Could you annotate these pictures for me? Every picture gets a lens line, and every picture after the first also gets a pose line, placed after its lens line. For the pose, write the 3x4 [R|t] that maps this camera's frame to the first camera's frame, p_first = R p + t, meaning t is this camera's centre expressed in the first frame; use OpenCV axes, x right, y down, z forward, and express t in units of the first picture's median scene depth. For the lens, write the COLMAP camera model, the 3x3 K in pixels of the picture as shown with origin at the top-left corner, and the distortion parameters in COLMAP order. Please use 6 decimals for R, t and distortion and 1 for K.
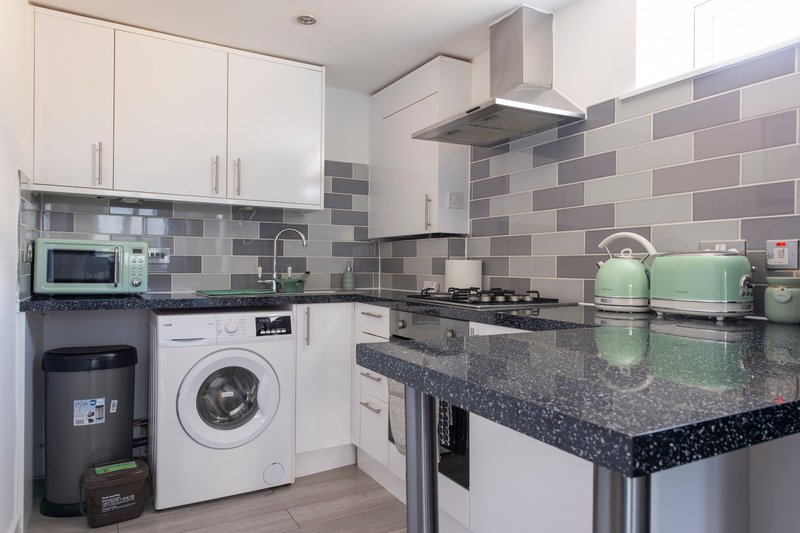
lens RADIAL K [[523.1, 0, 395.4], [0, 523.1, 265.1], [0, 0, 1]] dist [0.024541, -0.018752]
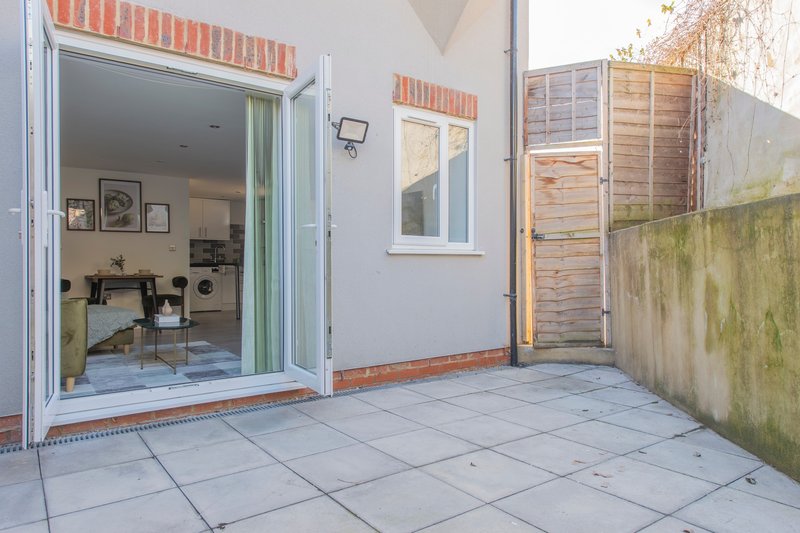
lens RADIAL K [[523.1, 0, 394.5], [0, 523.1, 271.2], [0, 0, 1]] dist [0.024541, -0.018752]
pose [[0.994206, -0.010670, 0.106964, 0.729554], [0.008410, 0.999732, 0.021557, 0.047245], [-0.107166, -0.020532, 0.994029, -3.272551]]
